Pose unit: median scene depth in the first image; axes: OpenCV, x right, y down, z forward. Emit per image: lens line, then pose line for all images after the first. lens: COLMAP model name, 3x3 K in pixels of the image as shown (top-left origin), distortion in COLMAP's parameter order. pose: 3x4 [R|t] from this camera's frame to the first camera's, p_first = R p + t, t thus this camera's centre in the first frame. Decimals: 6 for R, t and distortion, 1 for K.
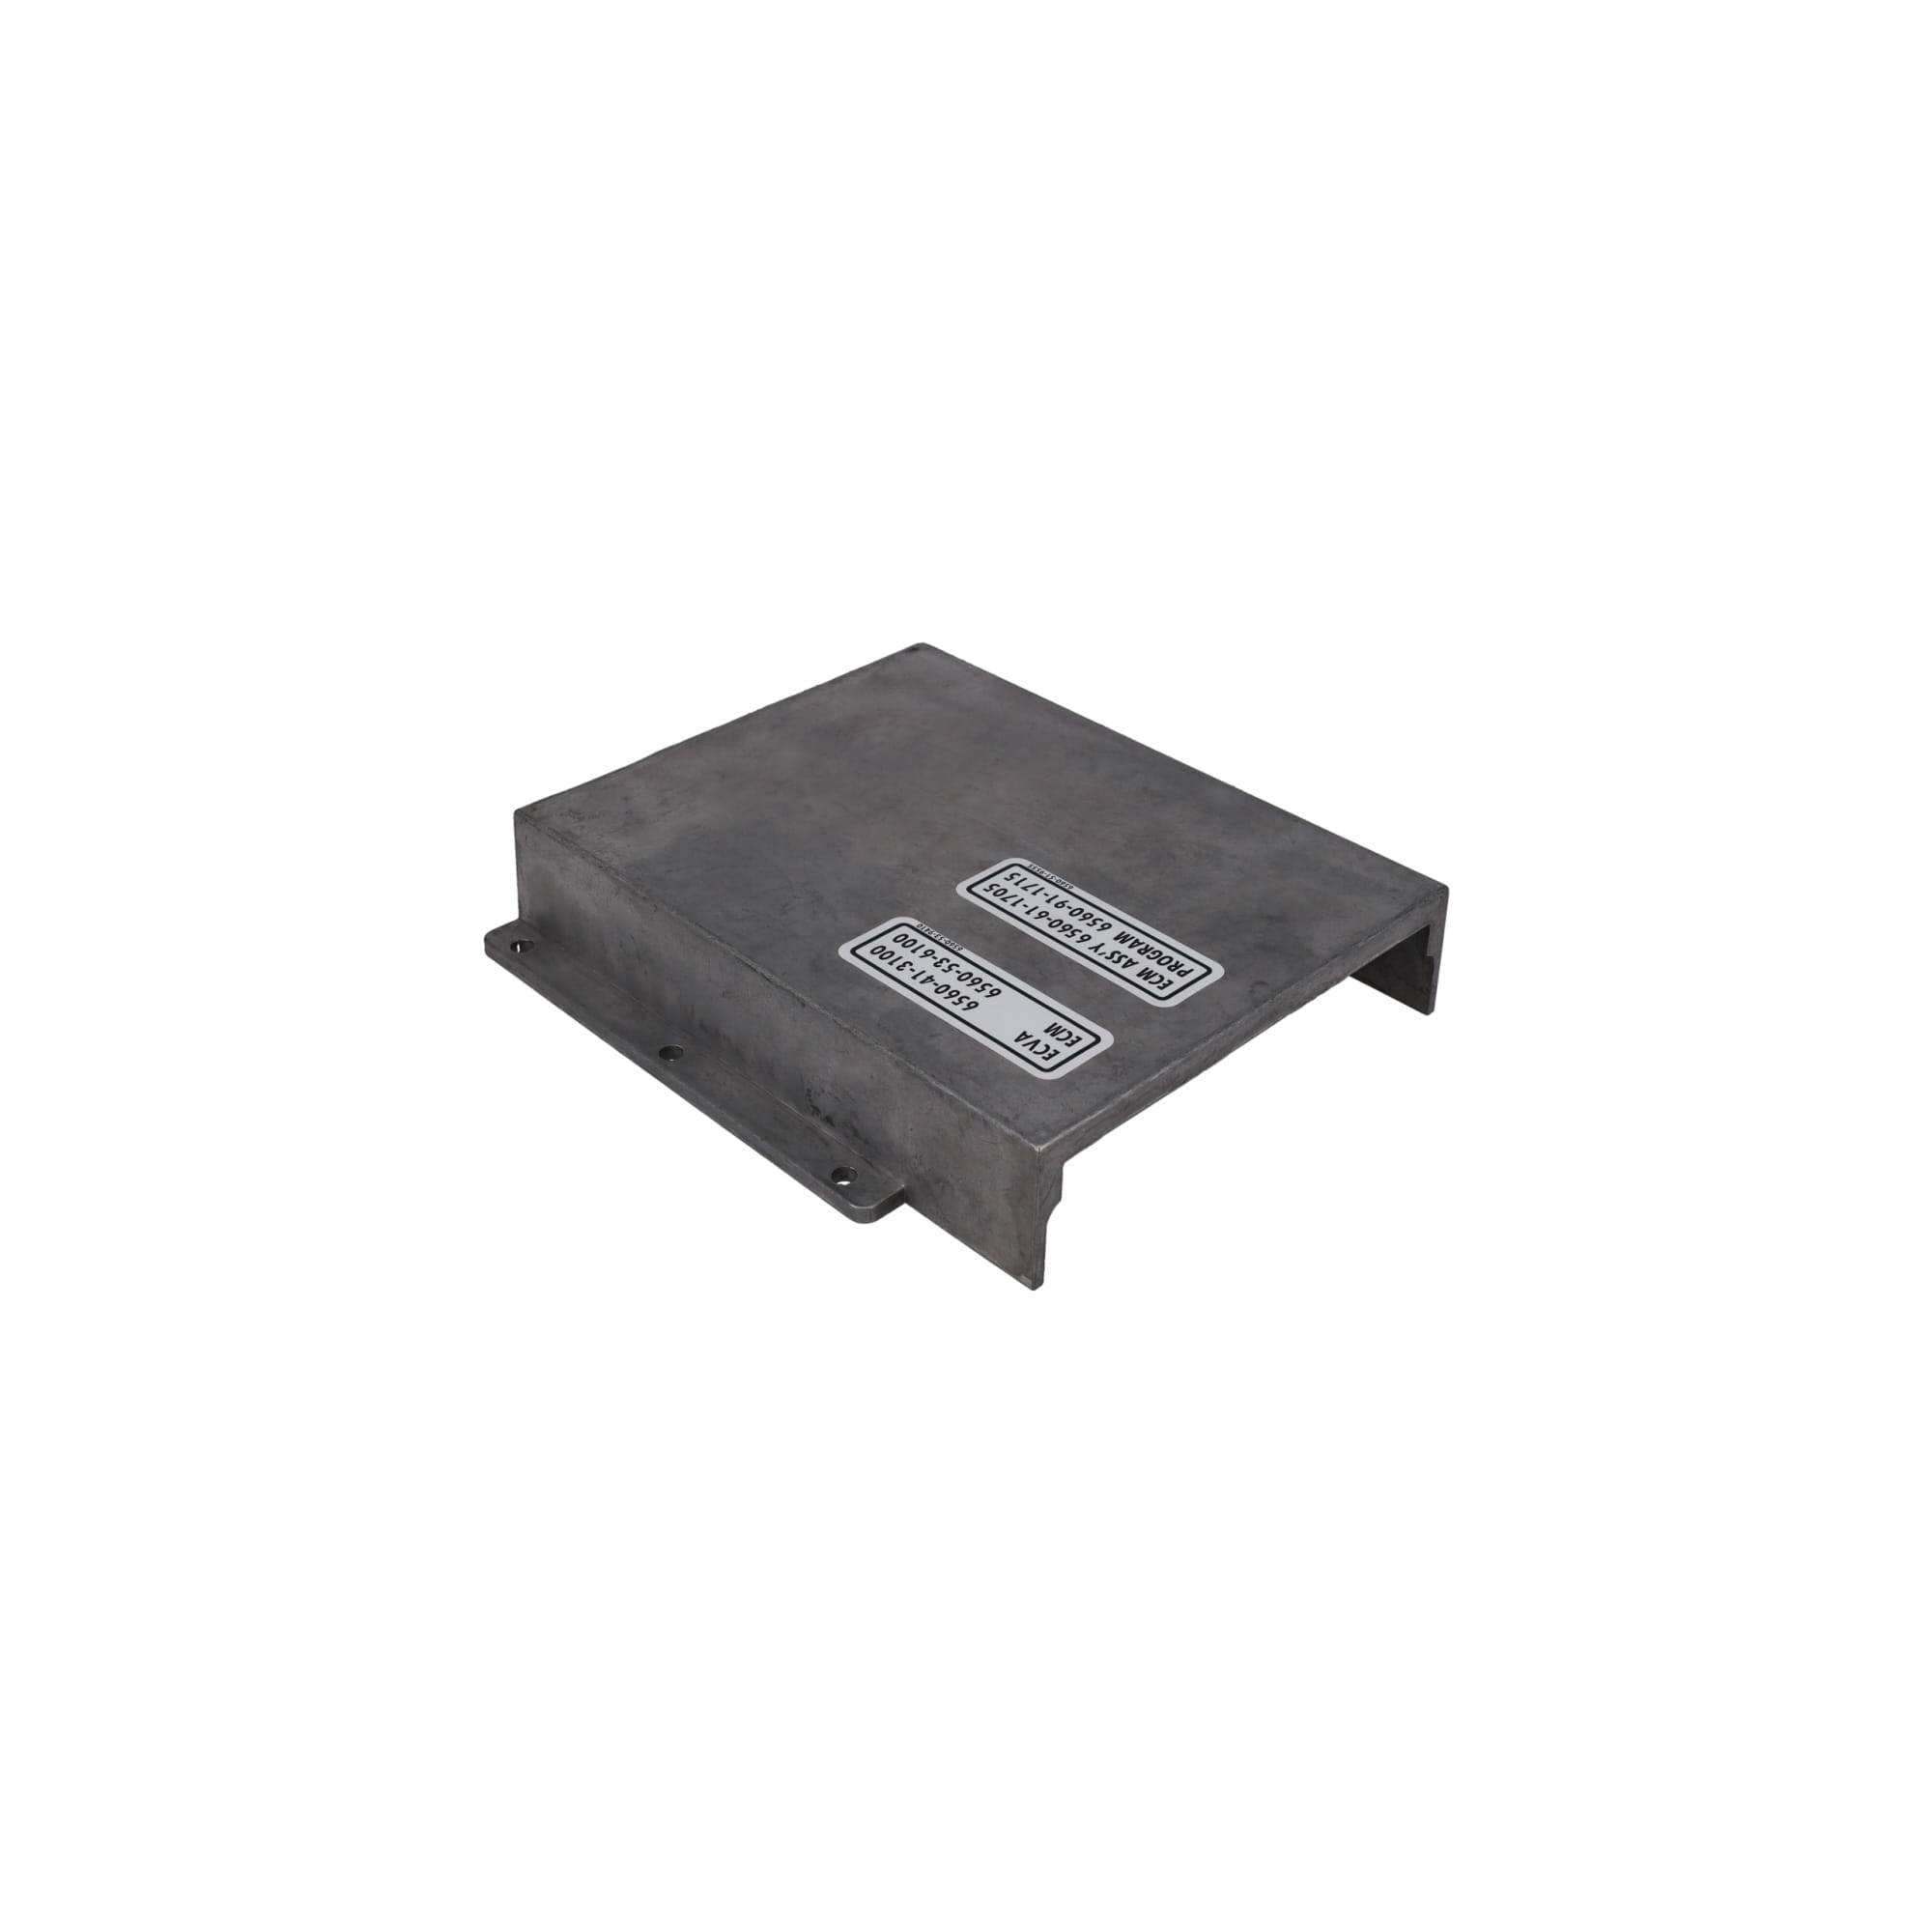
lens RADIAL K [[2066.7, 0, 969.7], [0, 2066.7, 956.8], [0, 0, 1]] dist [0.019265, 0.000000]
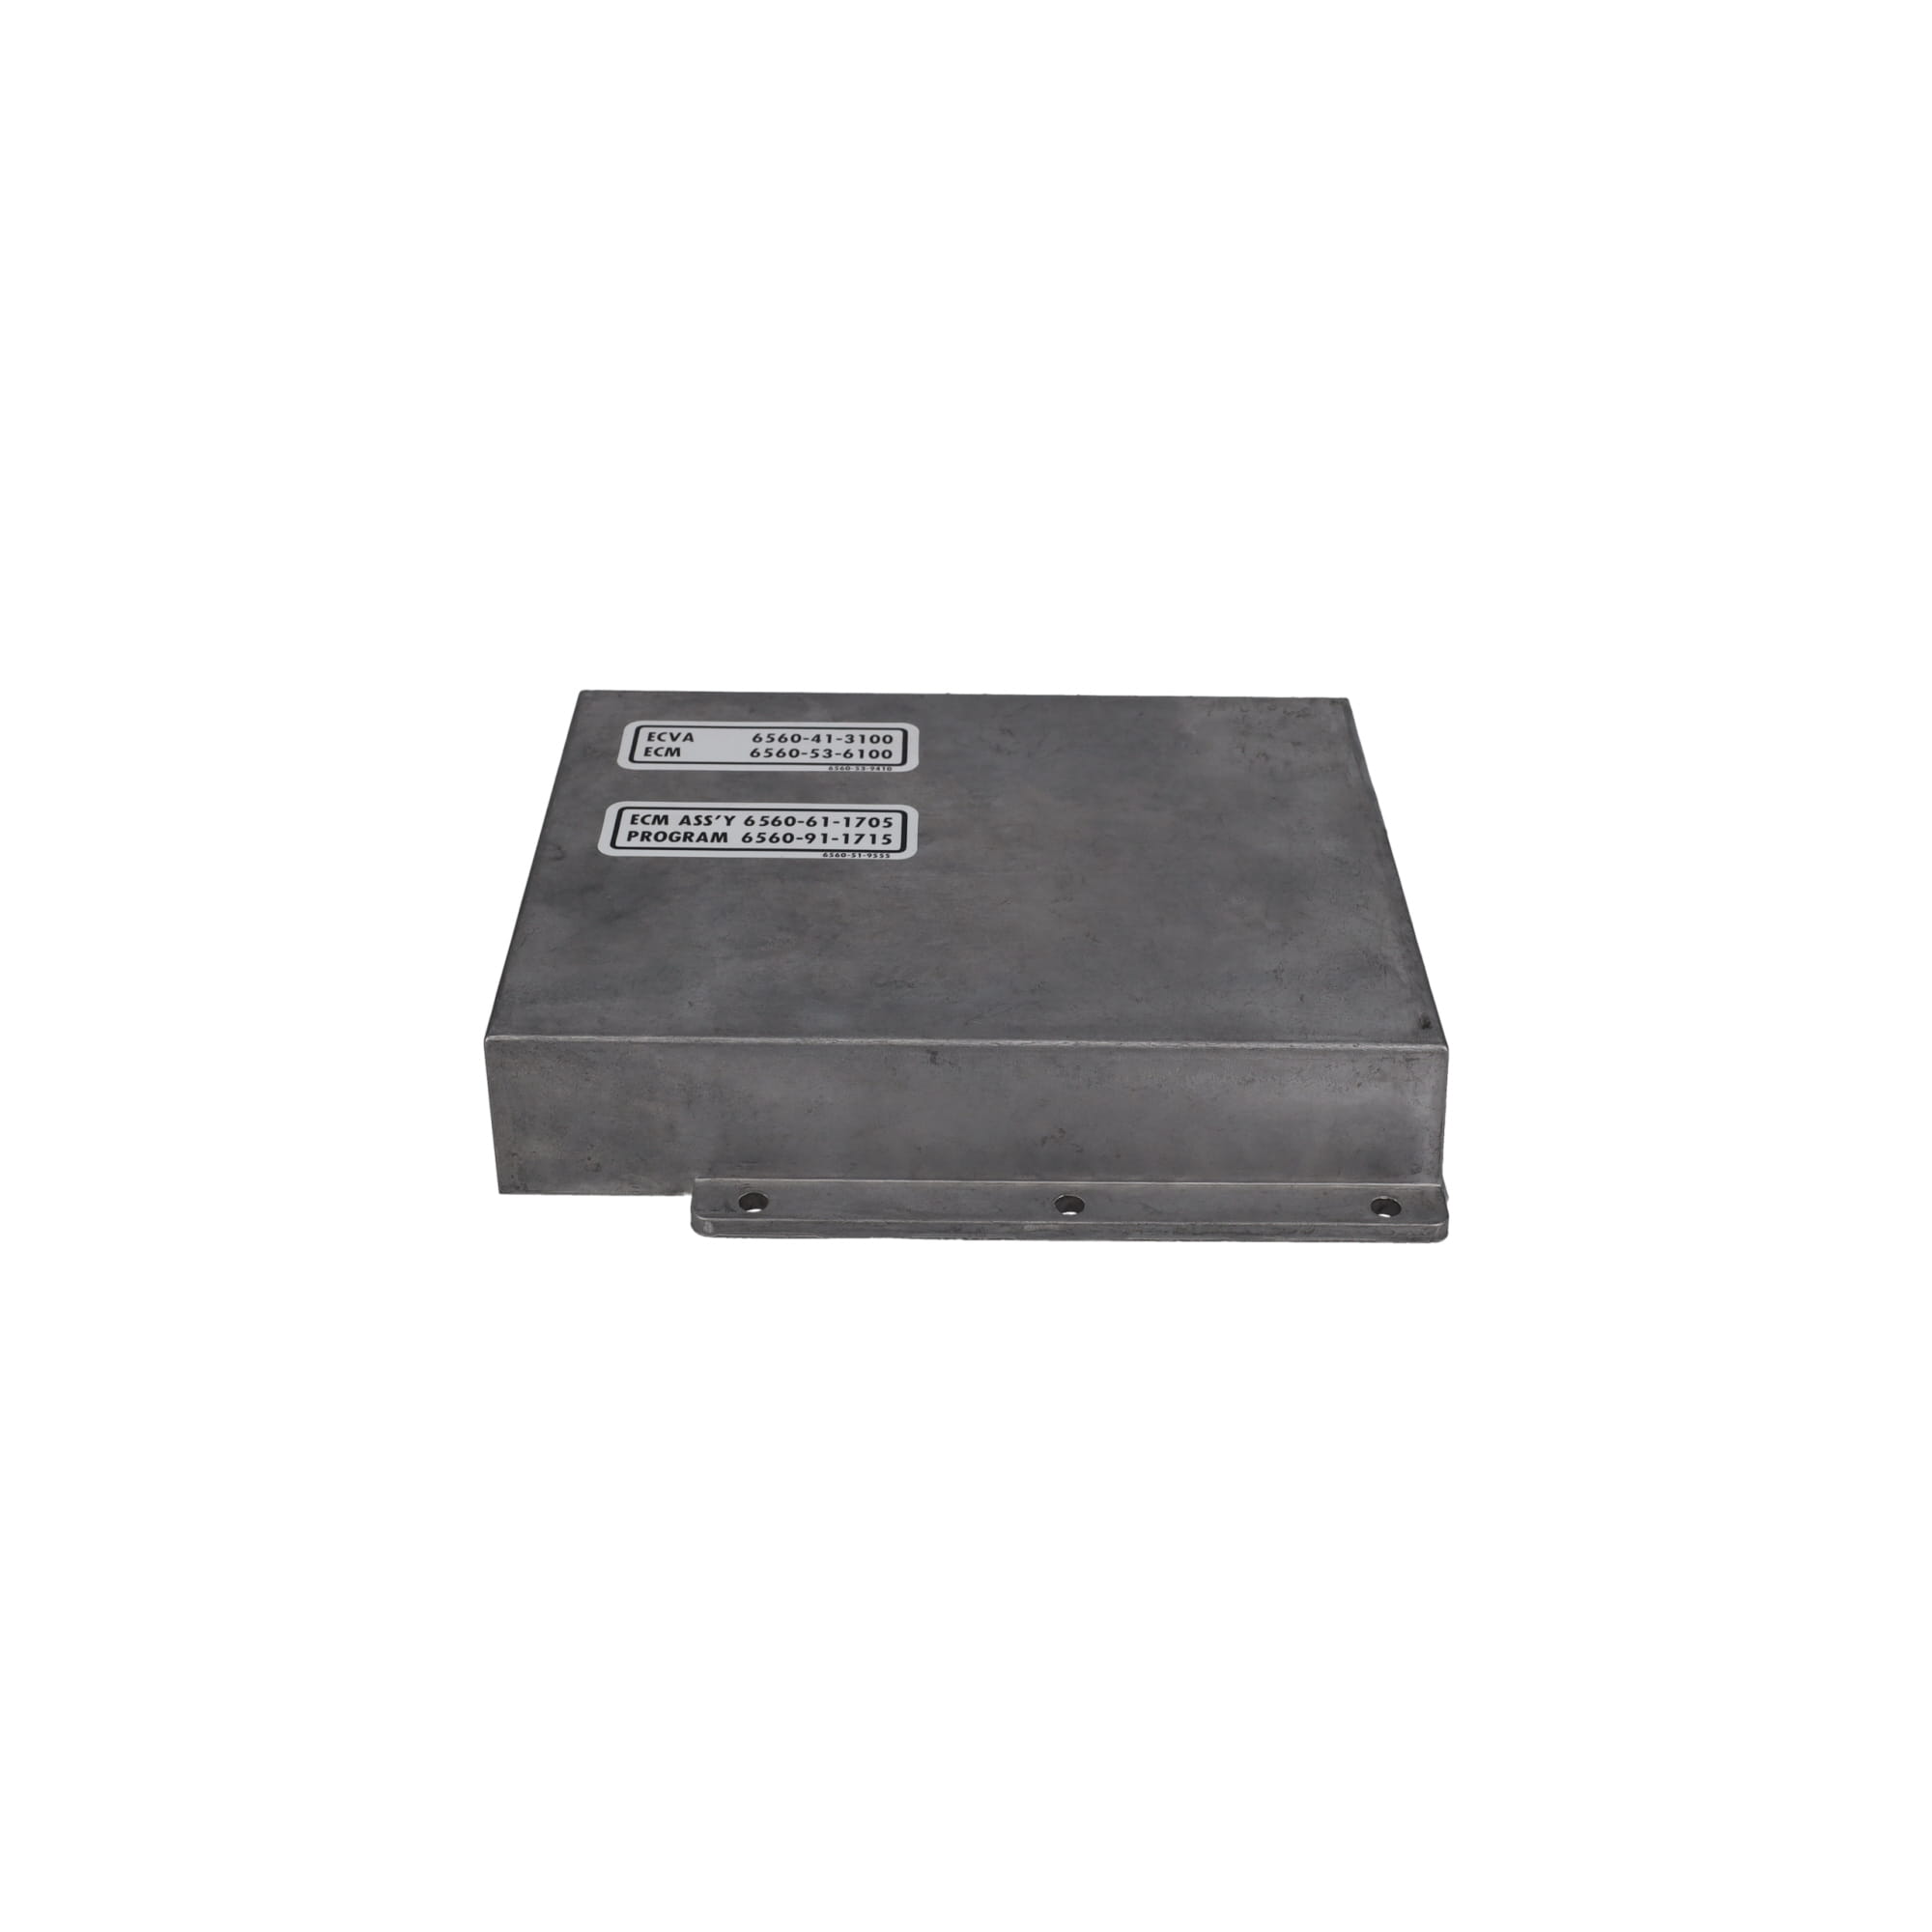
lens RADIAL K [[2374.3, 0, 971.1], [0, 2374.3, 961.4], [0, 0, 1]] dist [-0.006613, 0.000000]
pose [[-0.694019, 0.393275, -0.603052, 0.660742], [-0.425021, 0.452286, 0.784088, -0.869034], [0.581114, 0.800482, -0.146745, 1.256231]]
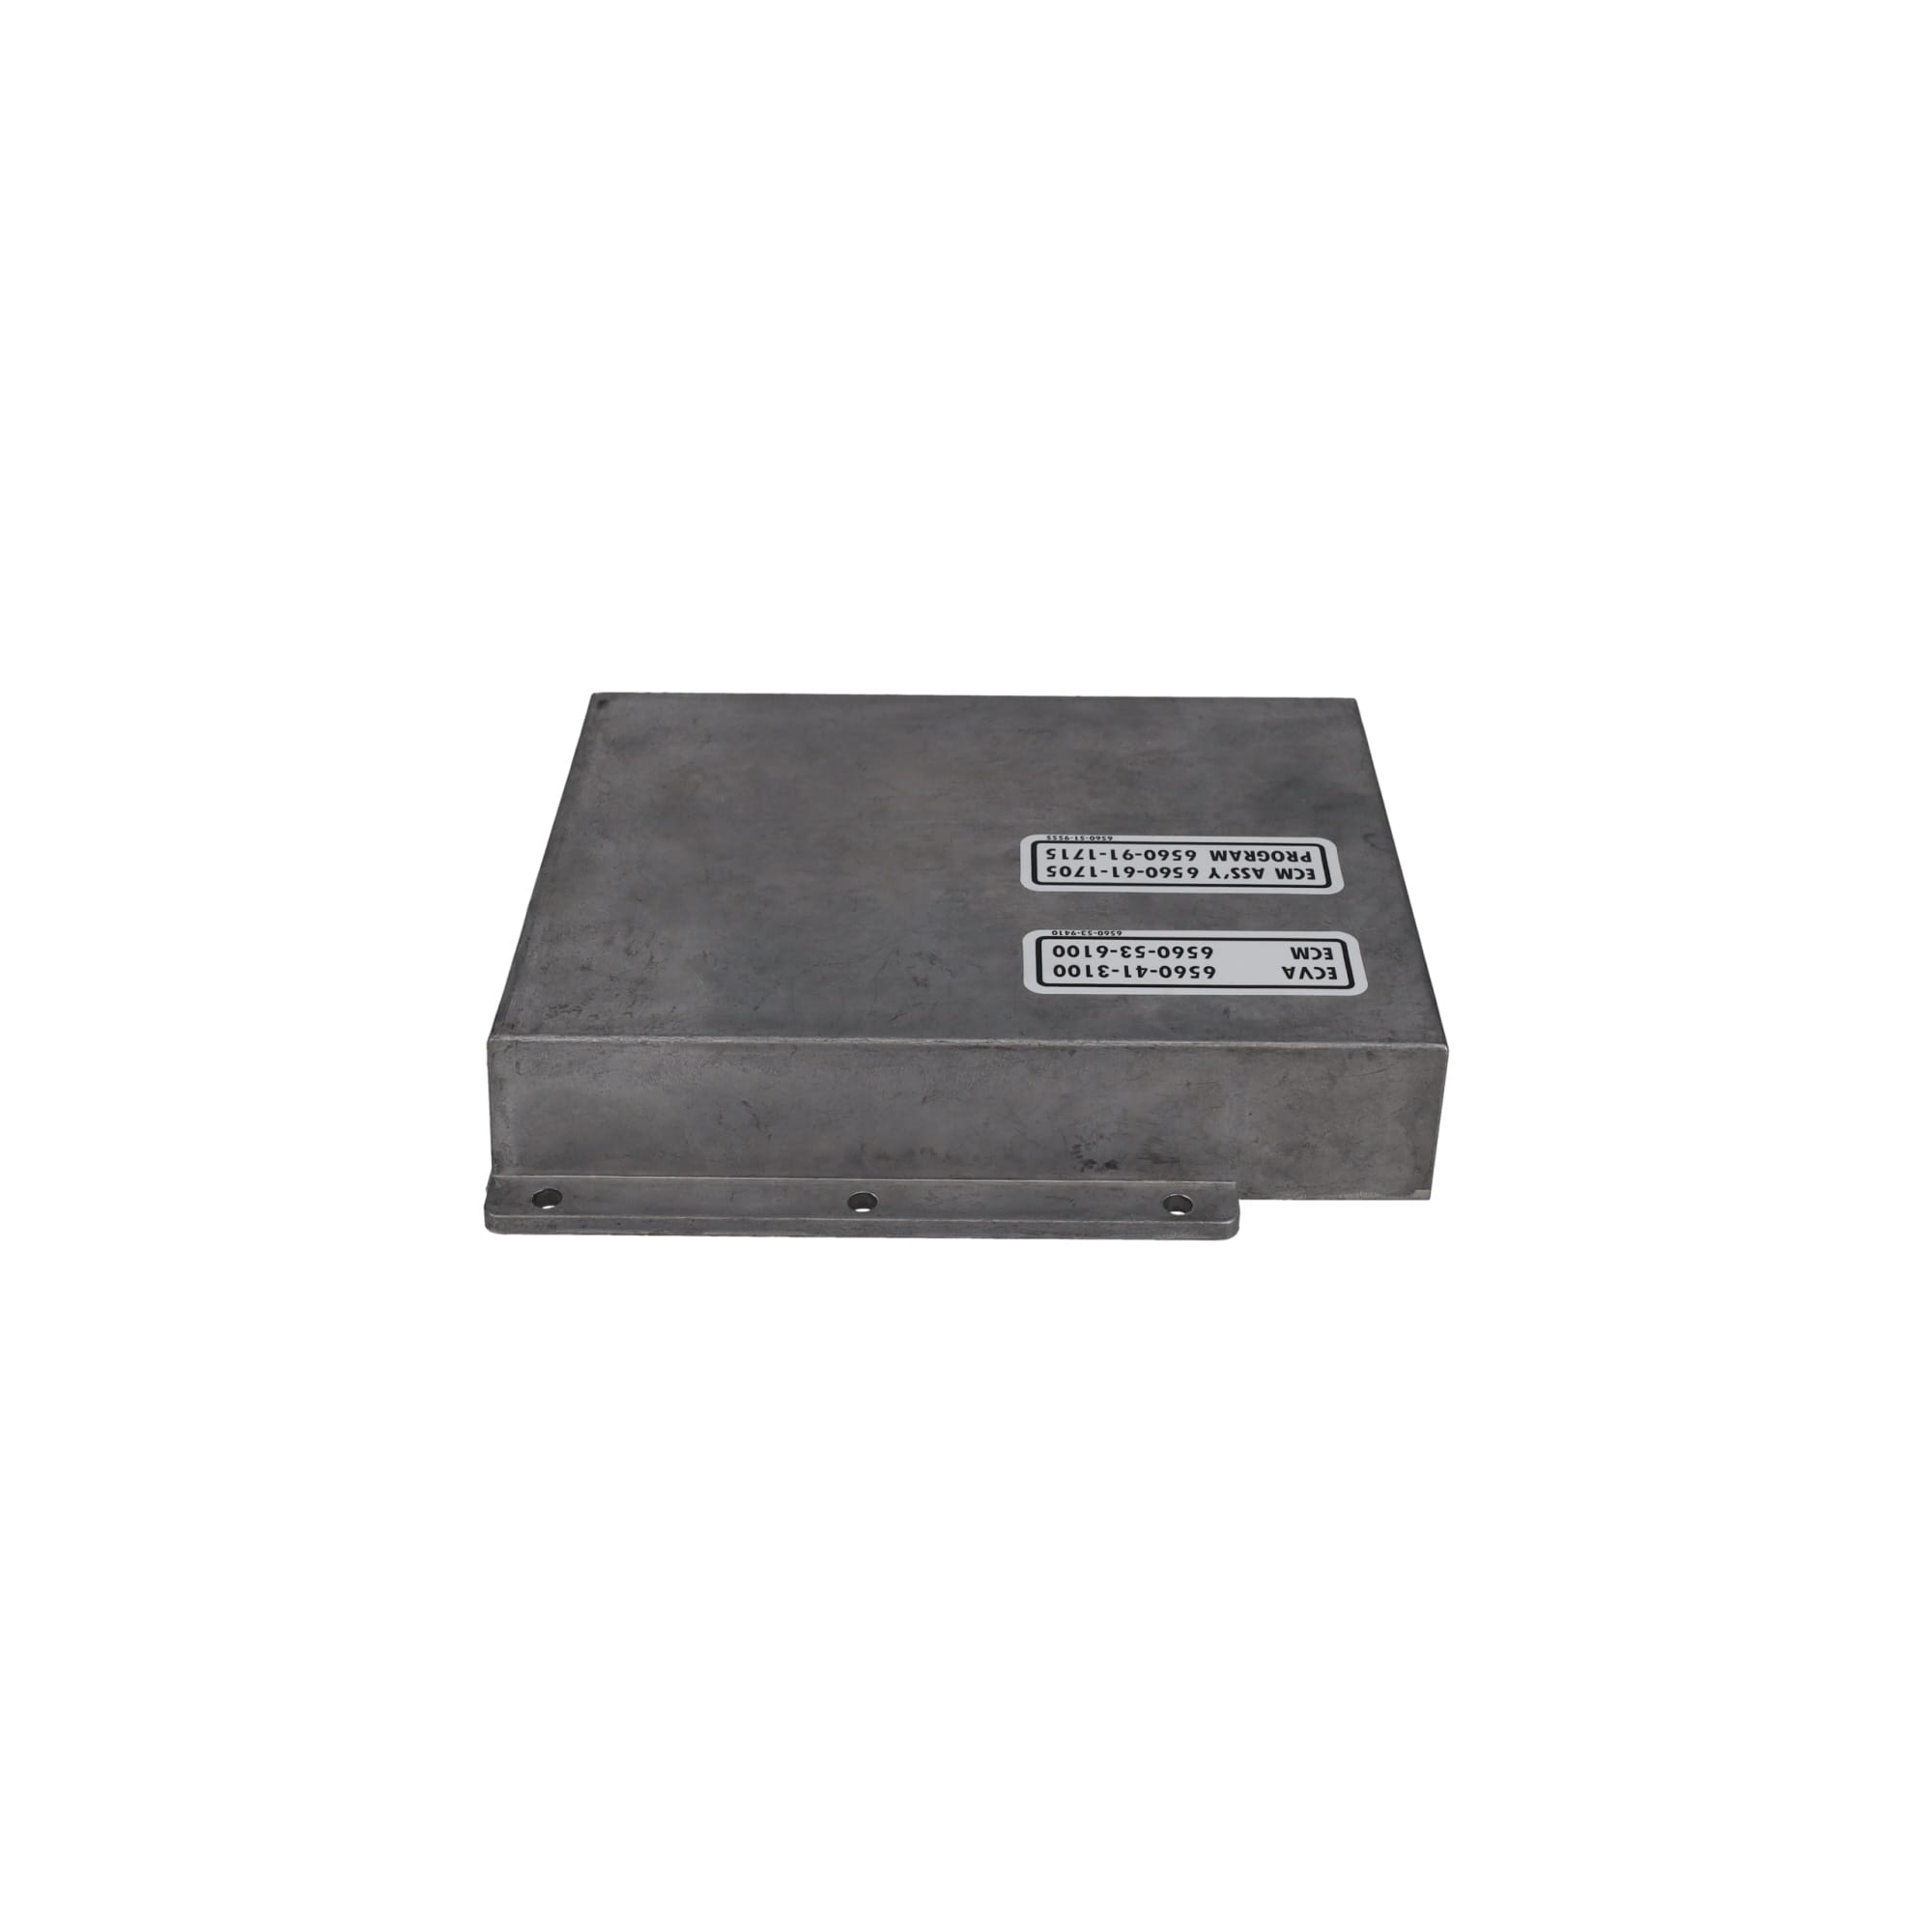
lens RADIAL K [[2374.3, 0, 971.8], [0, 2374.3, 972.9], [0, 0, 1]] dist [-0.006613, 0.000000]
pose [[0.704180, -0.407859, 0.581189, -0.644974], [0.402827, 0.903555, 0.146011, -0.161695], [-0.584688, 0.131301, 0.800562, 0.208117]]
